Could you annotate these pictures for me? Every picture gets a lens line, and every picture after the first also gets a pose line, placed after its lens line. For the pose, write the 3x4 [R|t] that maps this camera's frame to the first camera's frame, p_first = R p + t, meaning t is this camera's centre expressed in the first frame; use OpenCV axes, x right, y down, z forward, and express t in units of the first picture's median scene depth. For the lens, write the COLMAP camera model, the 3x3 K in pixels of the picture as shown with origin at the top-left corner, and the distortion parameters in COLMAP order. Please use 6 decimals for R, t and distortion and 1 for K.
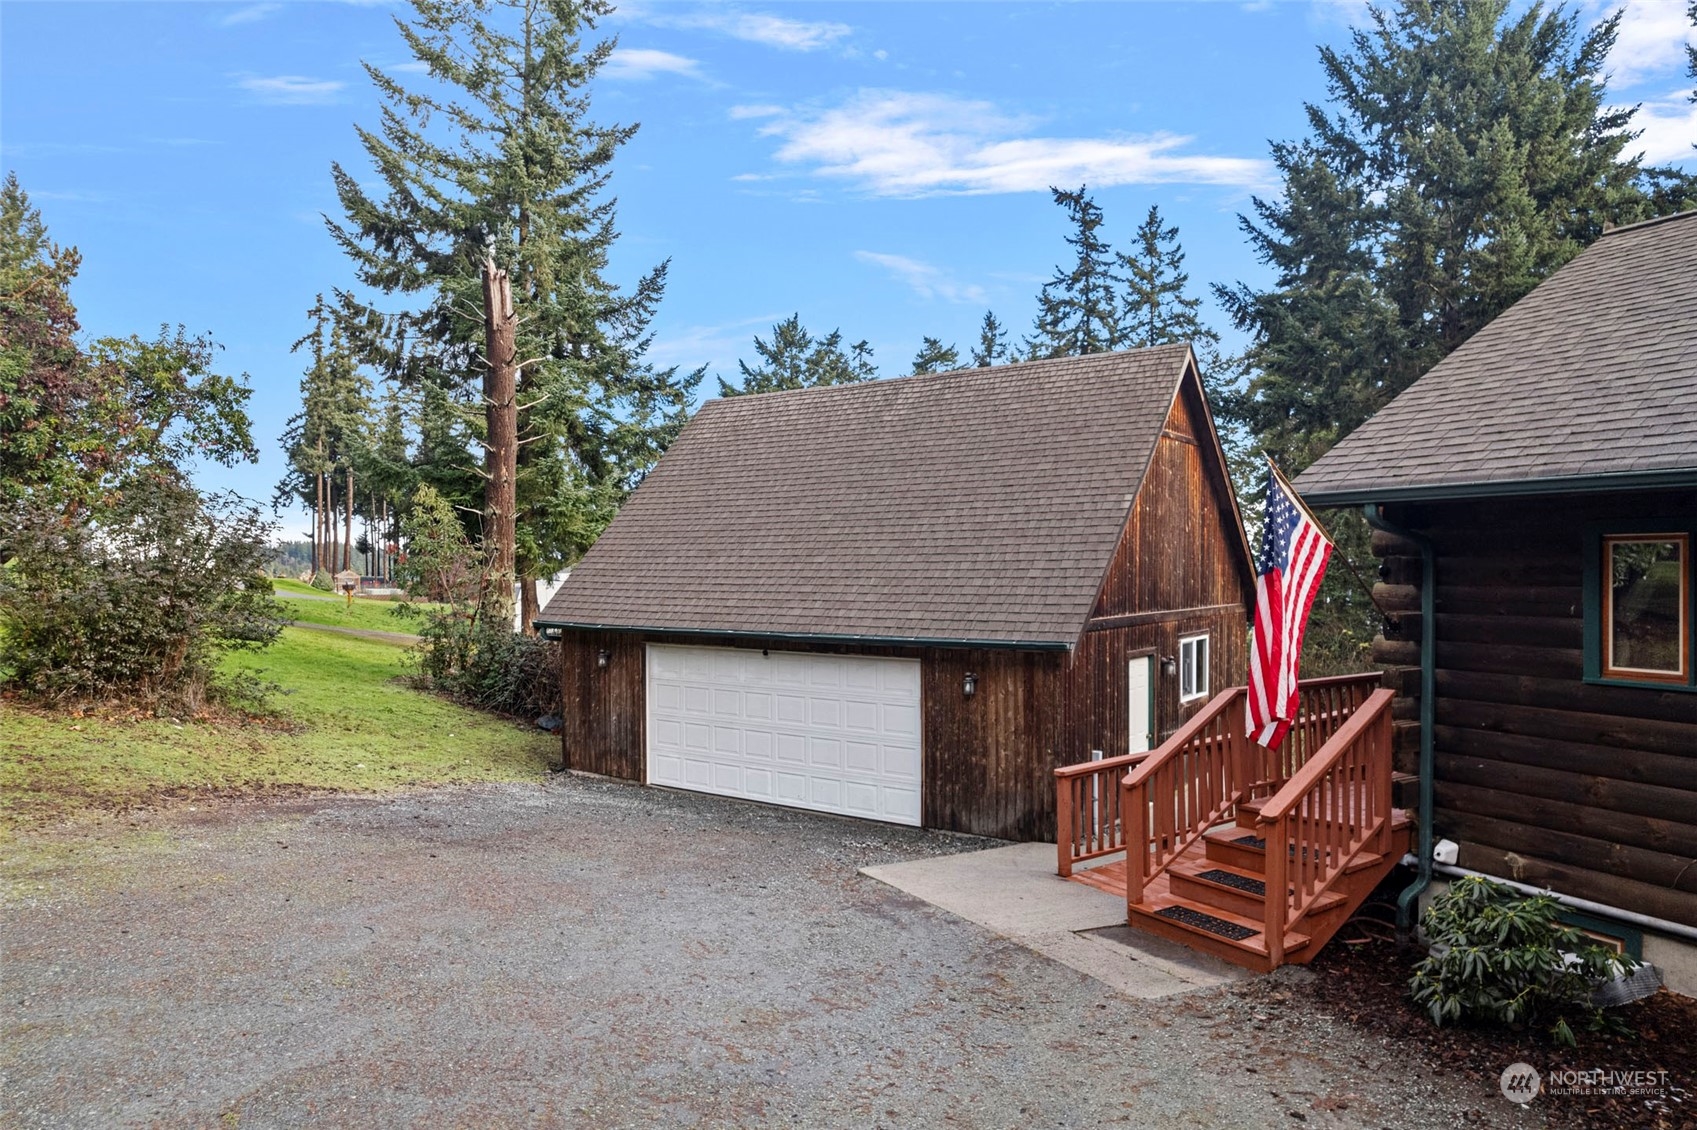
lens RADIAL K [[1100.5, 0, 855.1], [0, 1100.5, 568.9], [0, 0, 1]] dist [-0.069956, 0.064780]
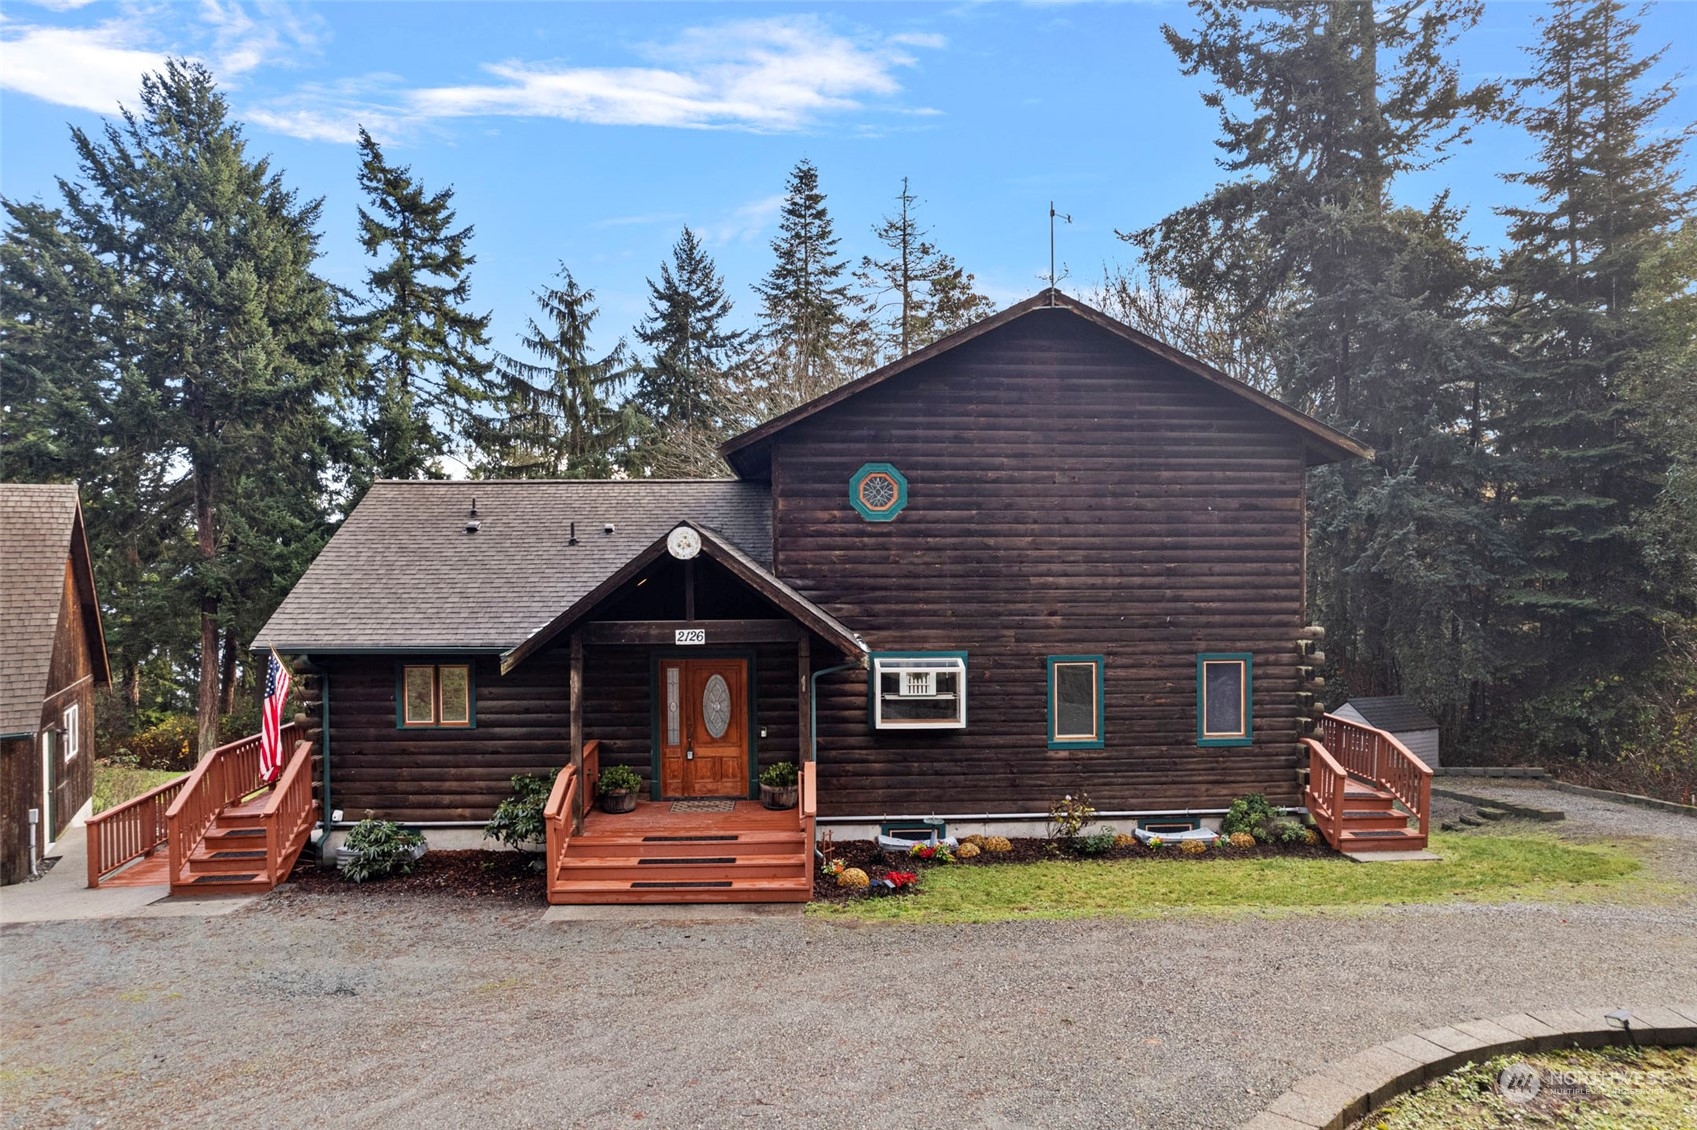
lens RADIAL K [[1100.5, 0, 855.1], [0, 1100.5, 568.9], [0, 0, 1]] dist [-0.069956, 0.064780]
pose [[0.449680, -0.007772, 0.893156, -0.429883], [0.005893, 0.999966, 0.005734, -0.109306], [-0.893170, 0.002685, 0.449710, -0.413155]]
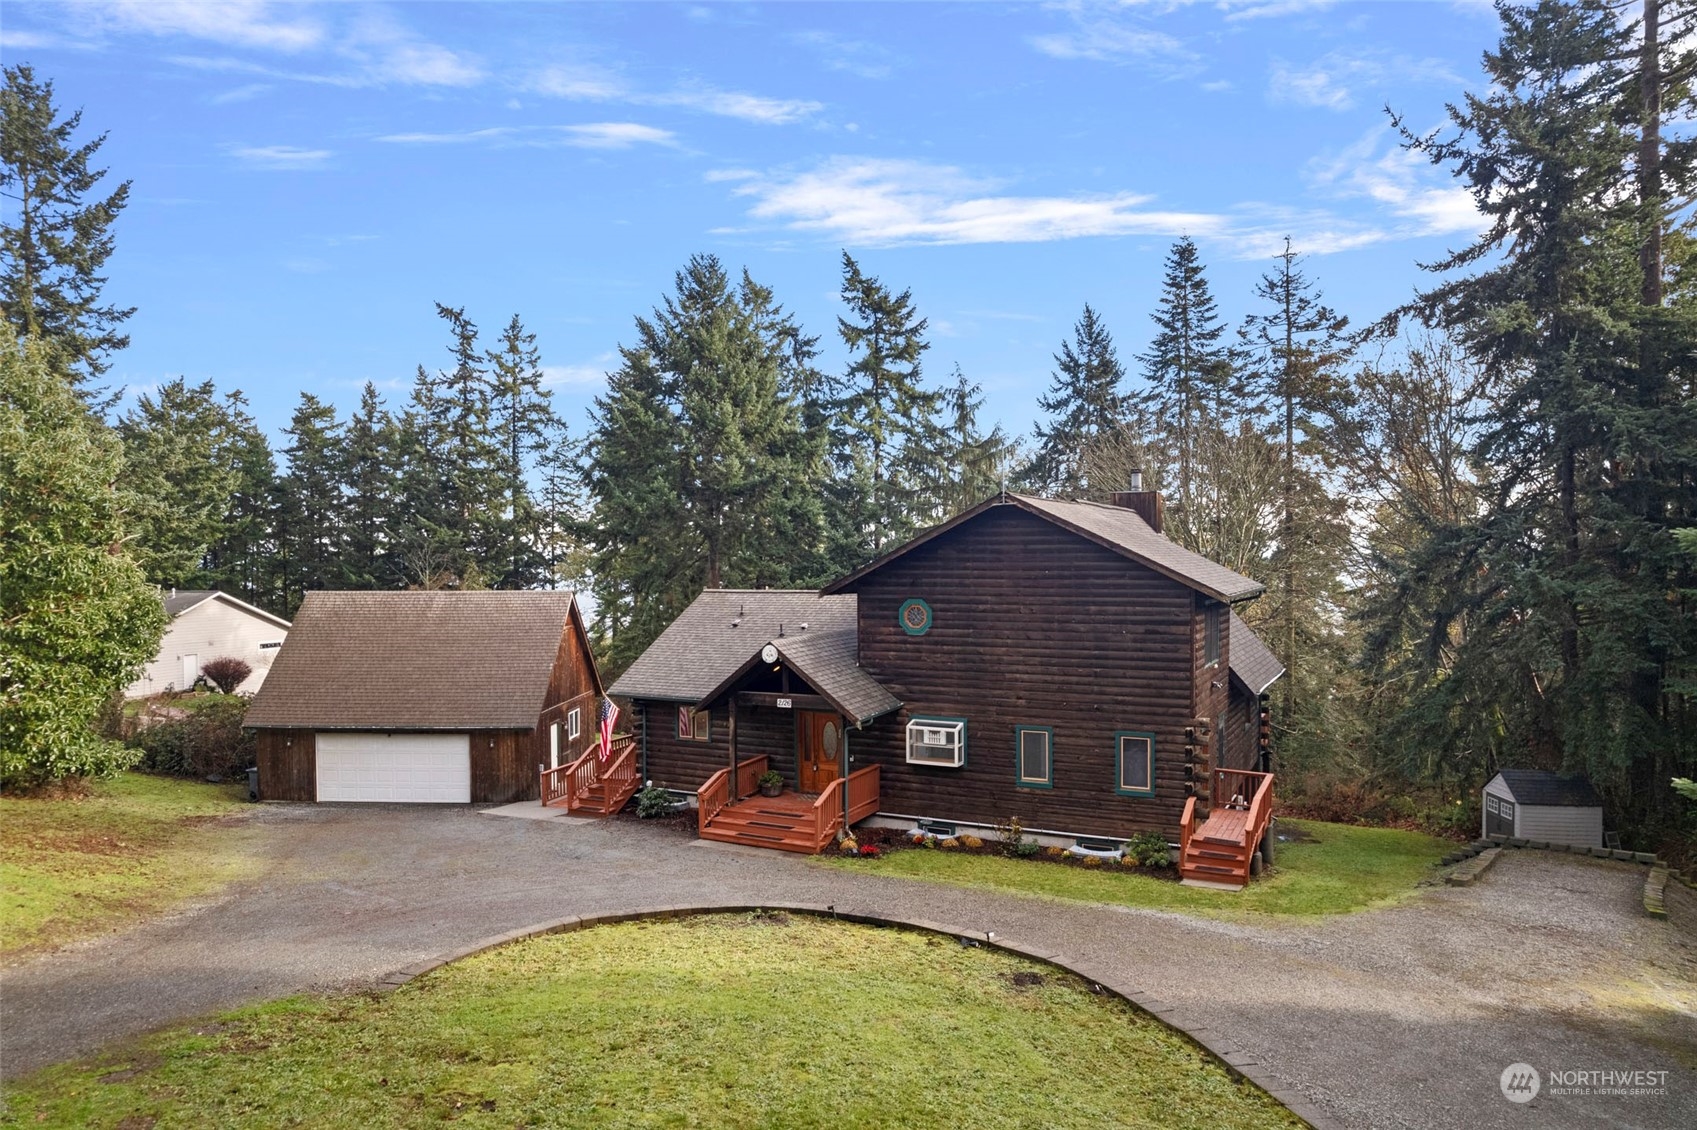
lens RADIAL K [[1105.9, 0, 848.5], [0, 1105.9, 565.0], [0, 0, 1]] dist [-0.044897, -0.000230]
pose [[0.837241, -0.007687, 0.546780, -0.505208], [0.007021, 0.999970, 0.003307, -0.264756], [-0.546789, 0.001070, 0.837270, -1.348324]]
